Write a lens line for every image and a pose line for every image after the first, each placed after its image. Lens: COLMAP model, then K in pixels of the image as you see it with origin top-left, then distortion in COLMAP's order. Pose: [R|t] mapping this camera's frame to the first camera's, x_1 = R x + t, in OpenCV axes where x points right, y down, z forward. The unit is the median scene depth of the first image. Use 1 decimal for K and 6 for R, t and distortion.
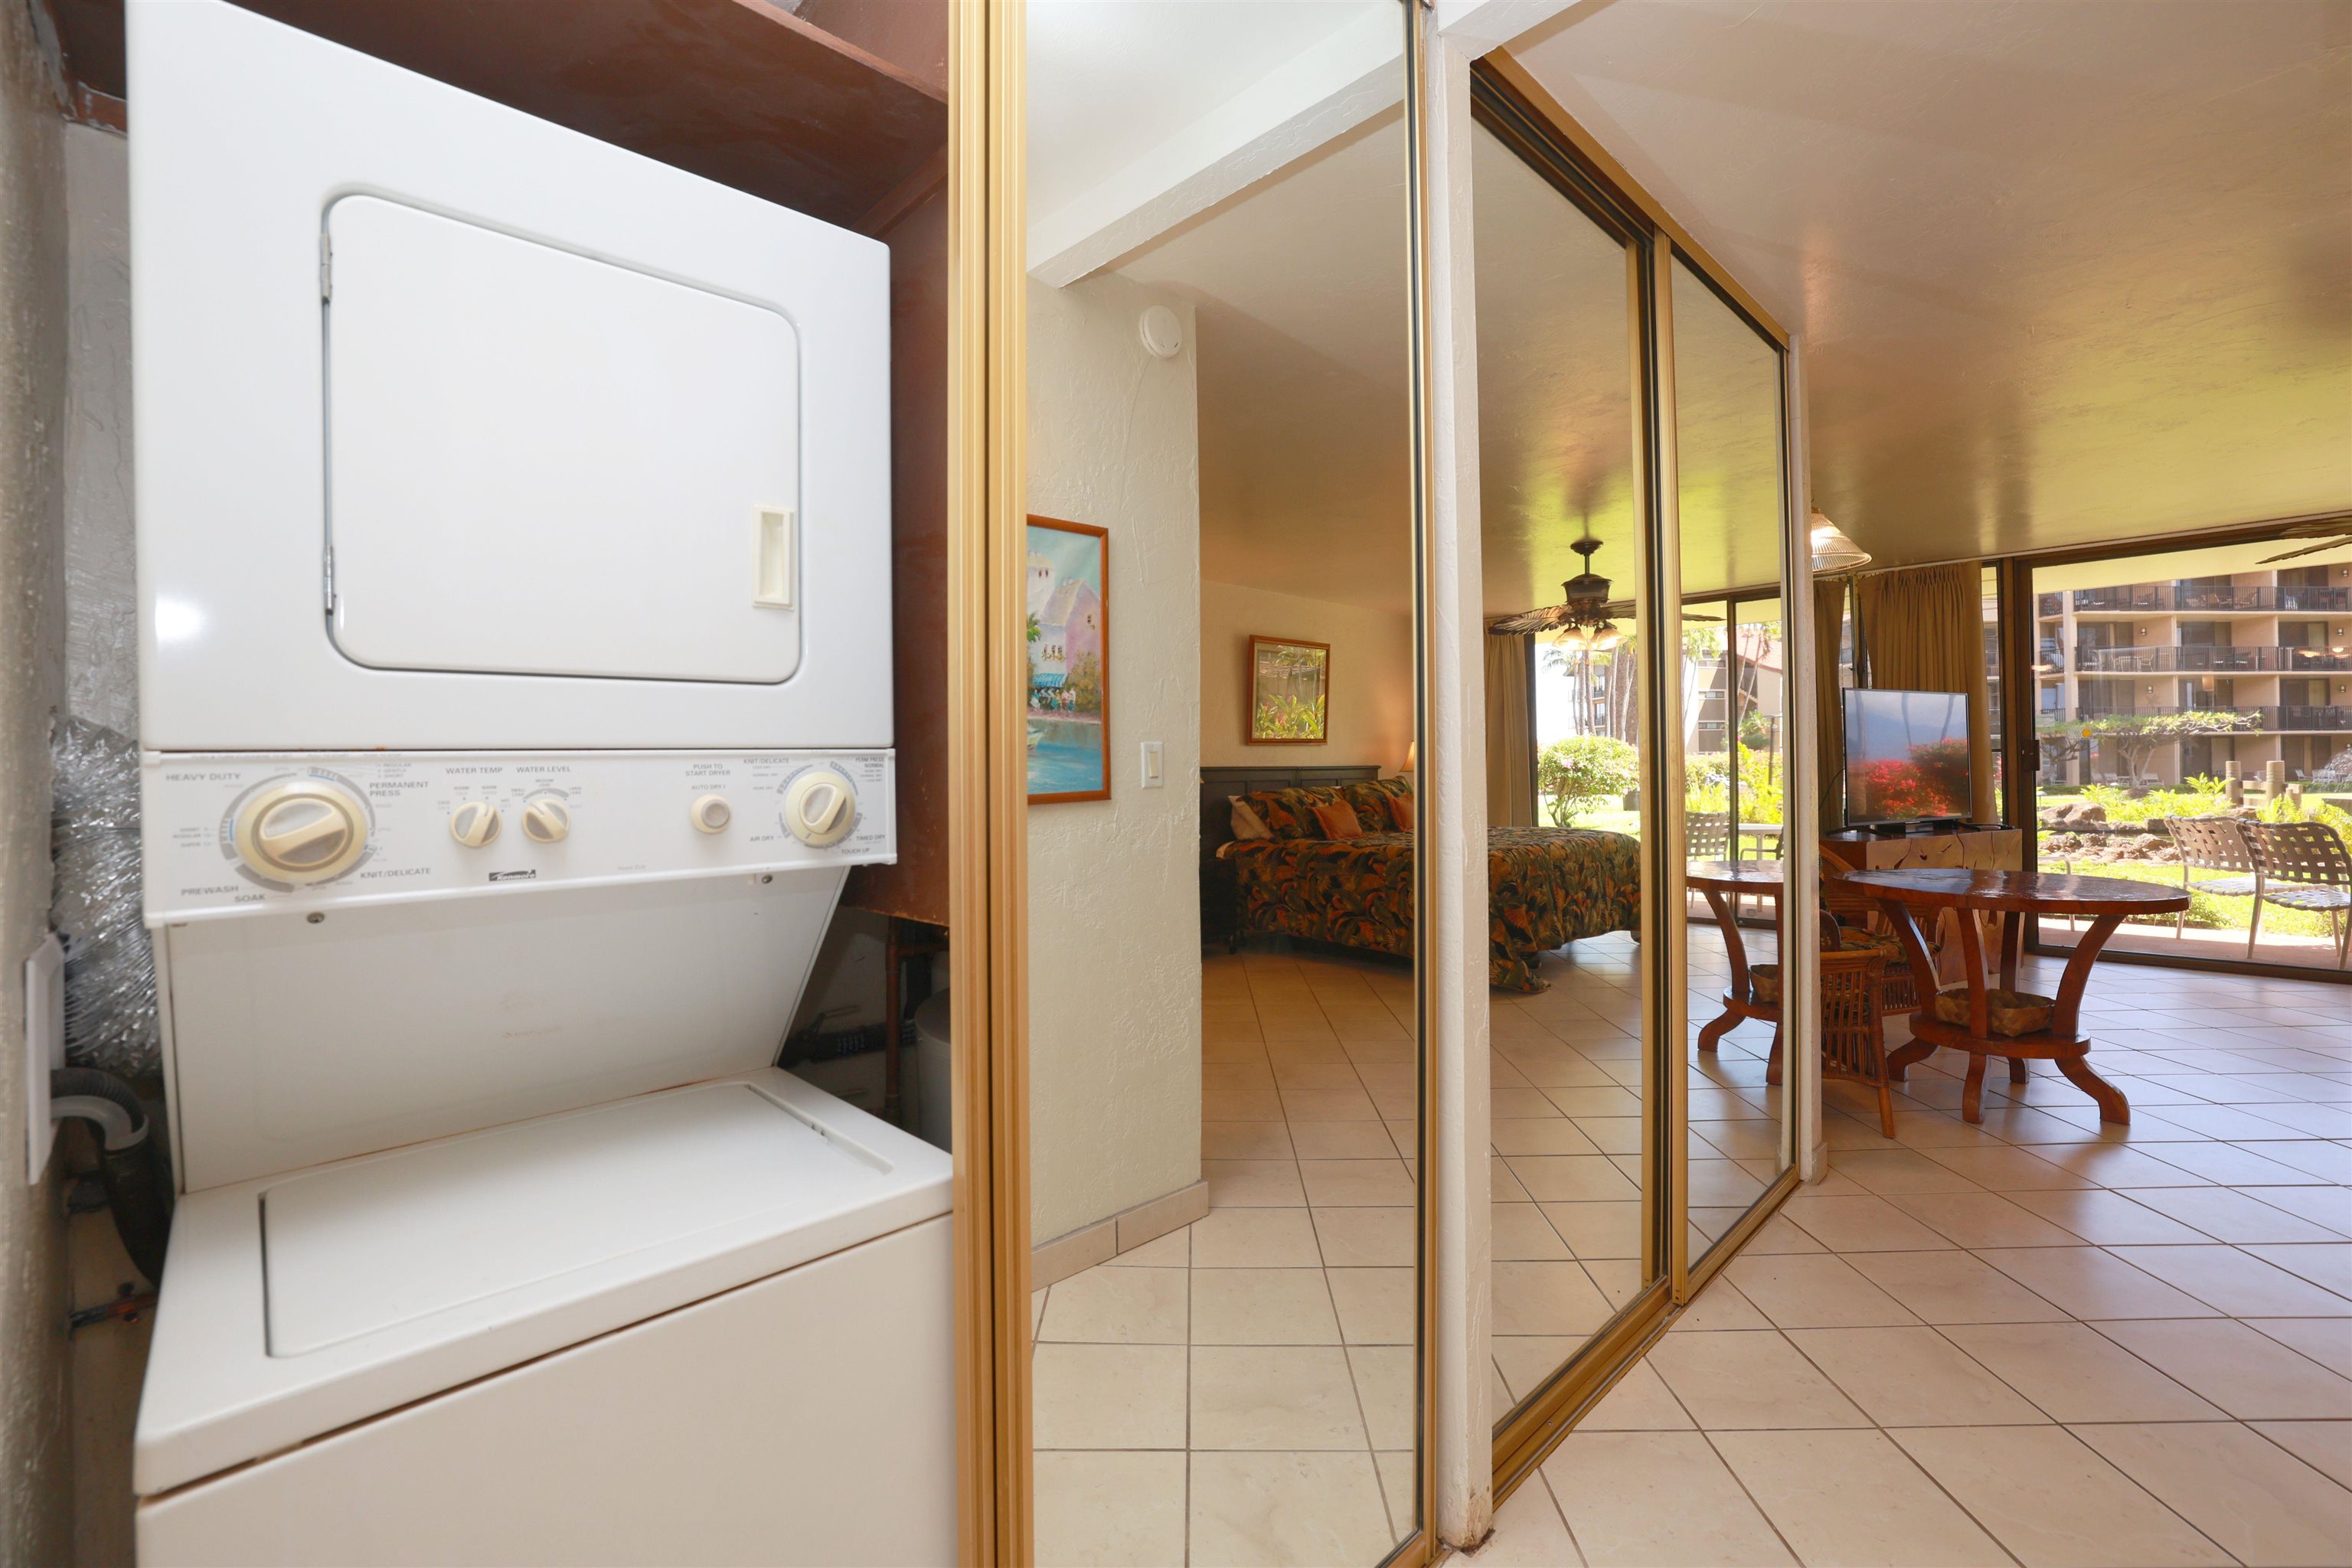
lens RADIAL K [[1044.9, 0, 1175.1], [0, 1044.9, 751.5], [0, 0, 1]] dist [-0.056021, 0.023860]
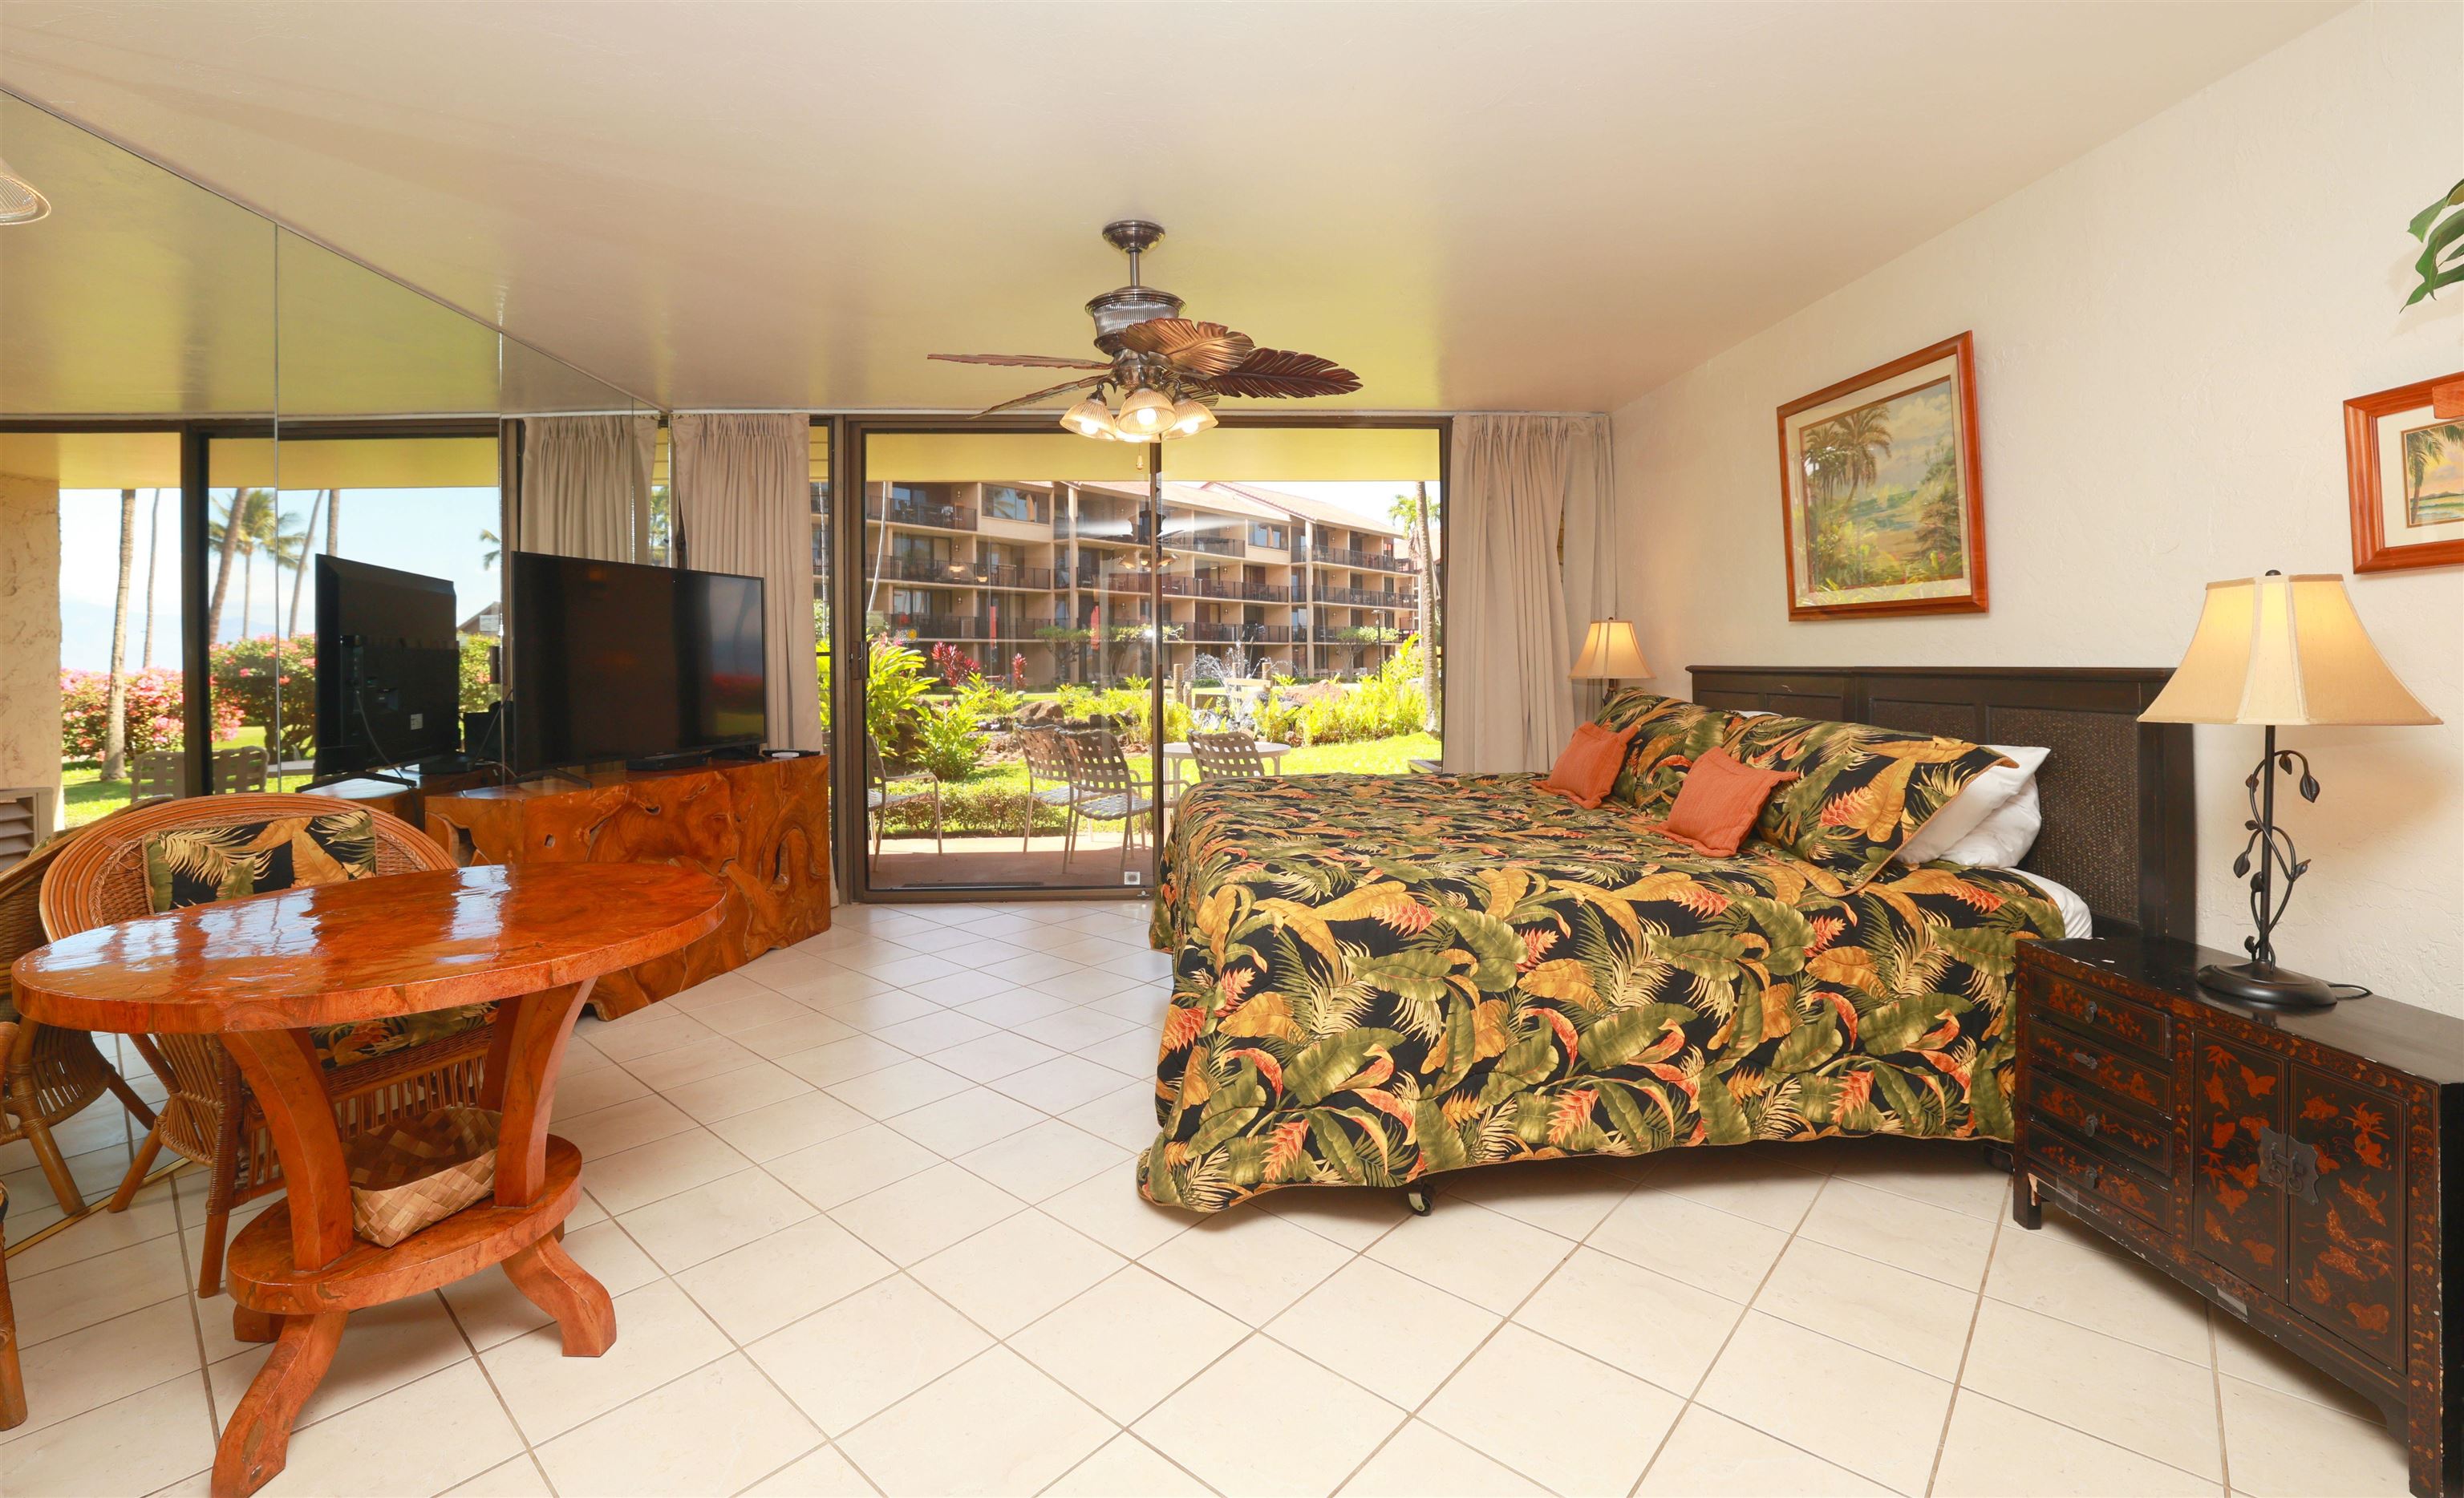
lens RADIAL K [[1070.1, 0, 1195.5], [0, 1070.1, 655.5], [0, 0, 1]] dist [-0.034343, 0.017412]
pose [[0.682144, 0.009541, 0.731156, 0.105869], [-0.013904, 0.999903, -0.000076, -0.000884], [-0.731086, -0.010114, 0.682211, 0.055176]]
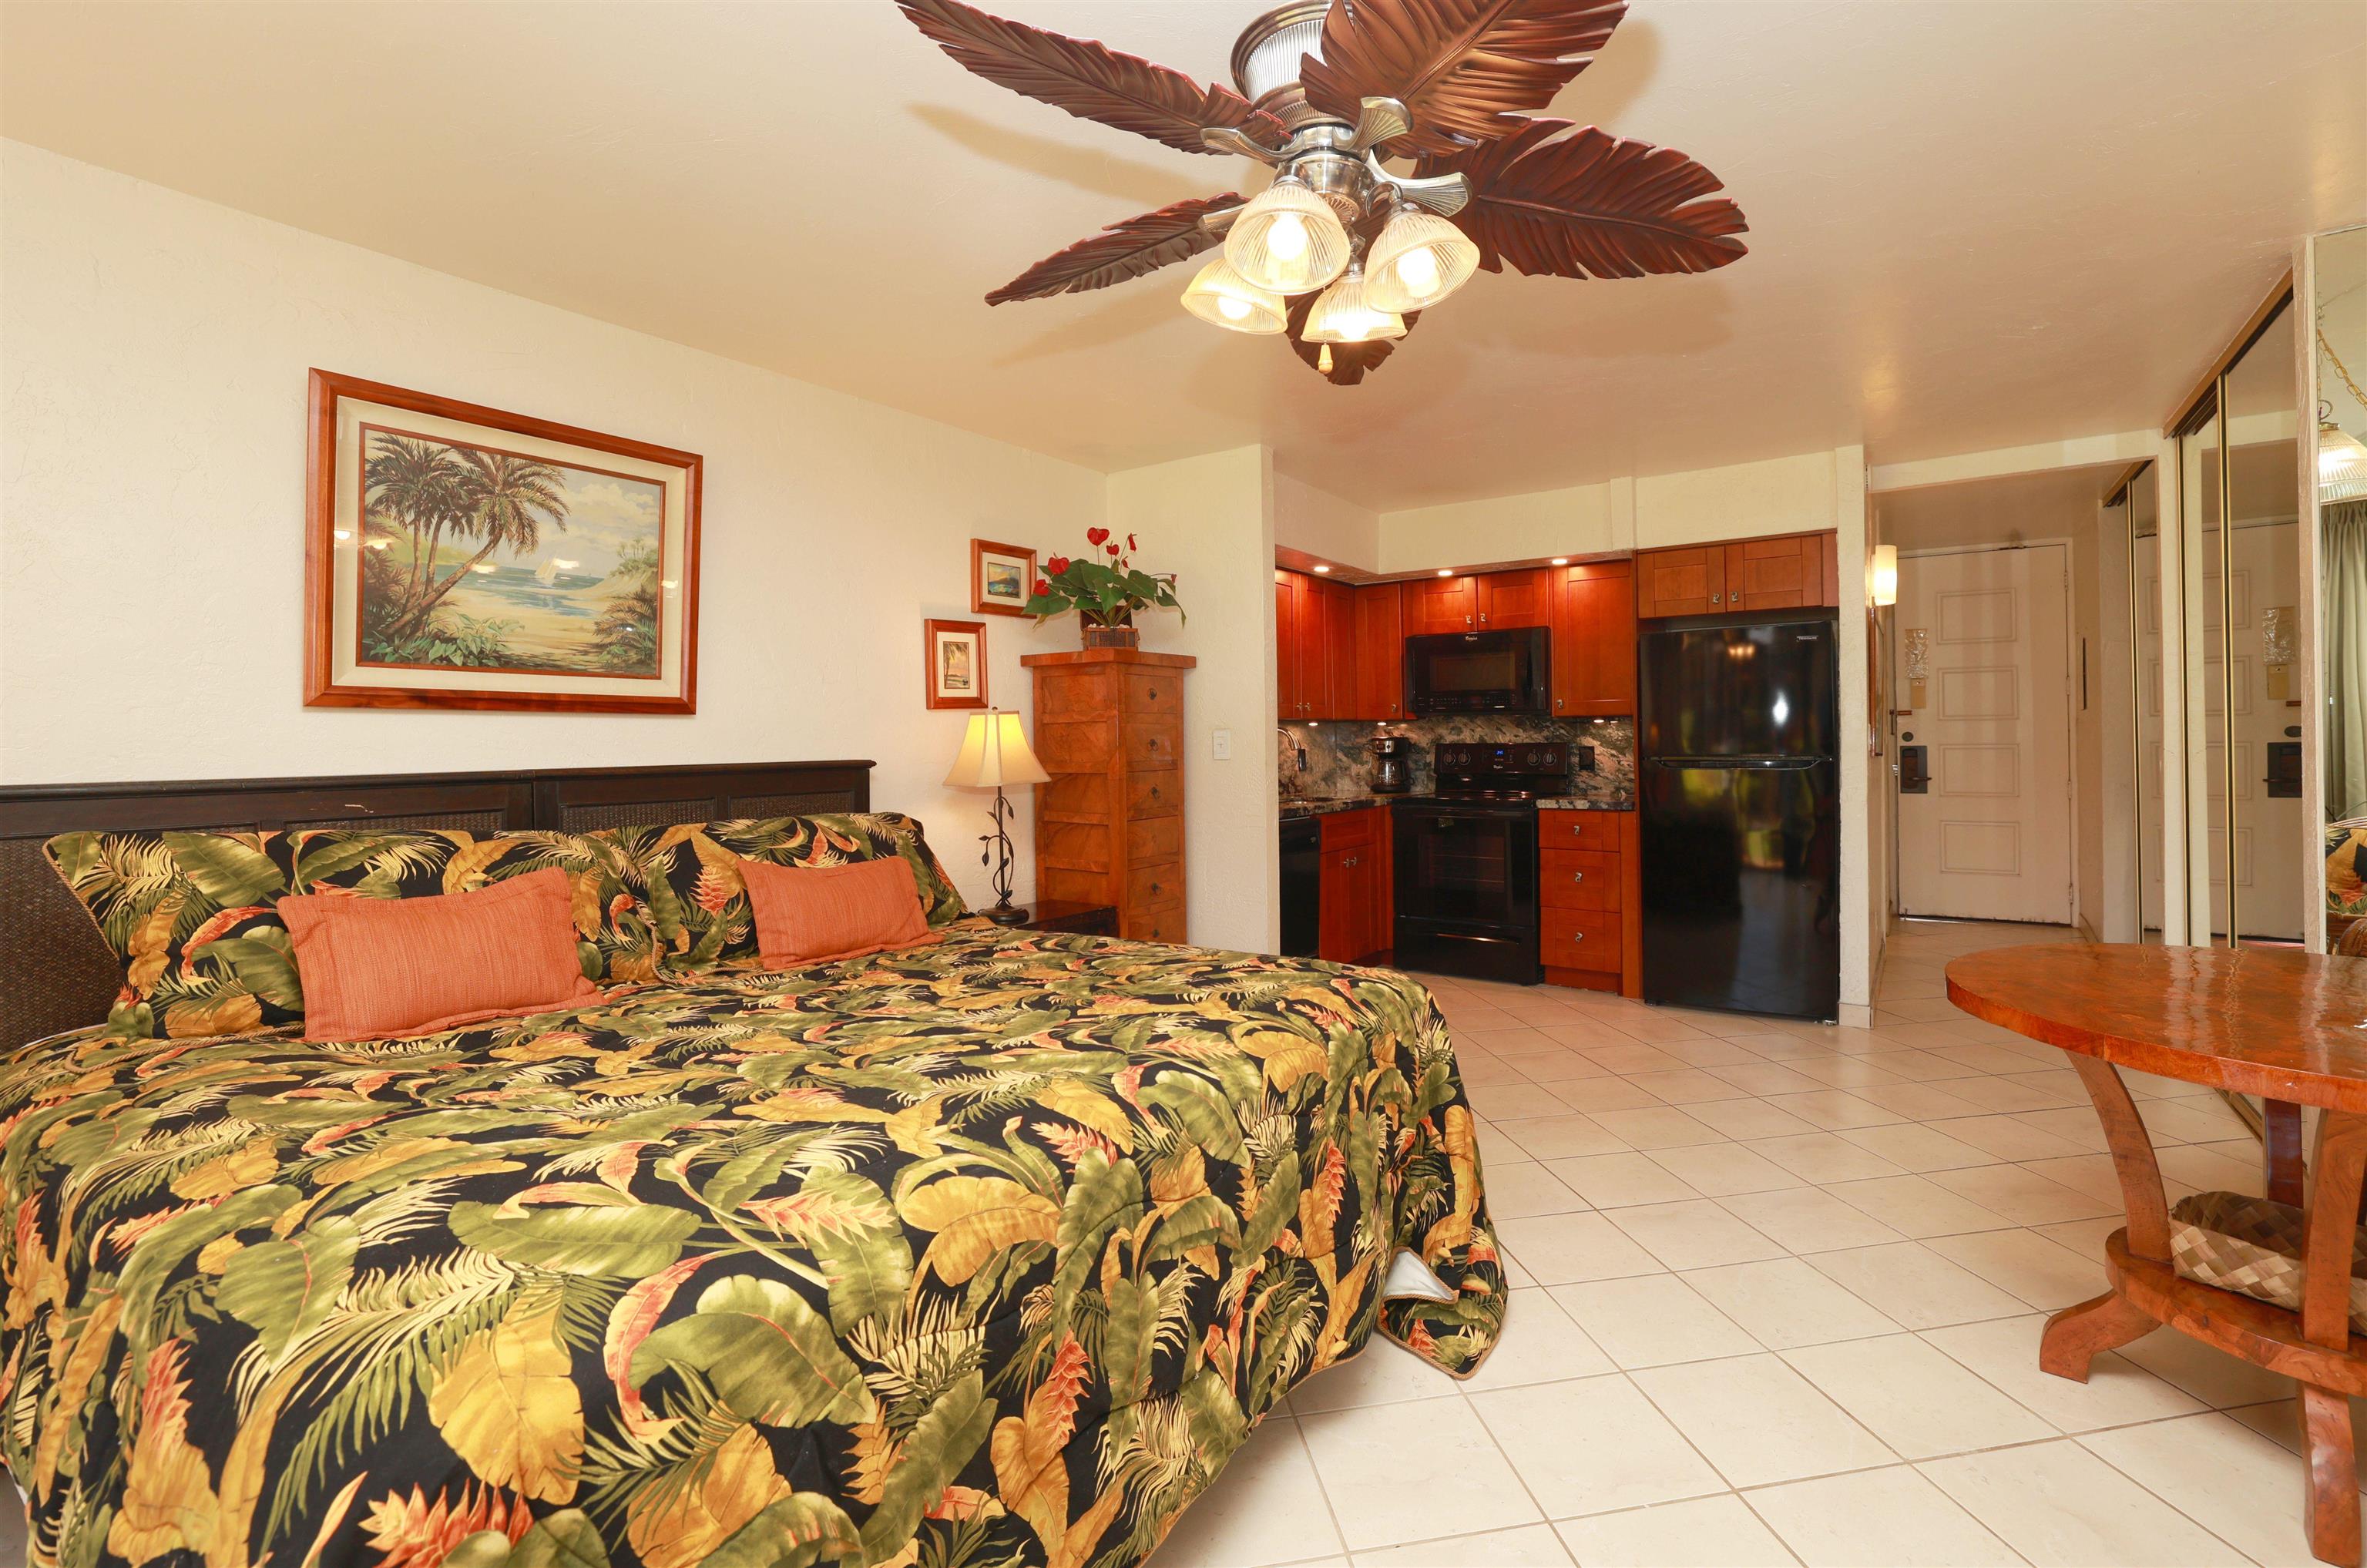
lens RADIAL K [[1051.5, 0, 1182.6], [0, 1051.5, 751.3], [0, 0, 1]] dist [-0.056021, 0.023860]
pose [[-0.986222, 0.030197, -0.162646, 0.218259], [0.032088, 0.999444, -0.009010, 0.000579], [0.162284, -0.014104, -0.986643, 0.210851]]
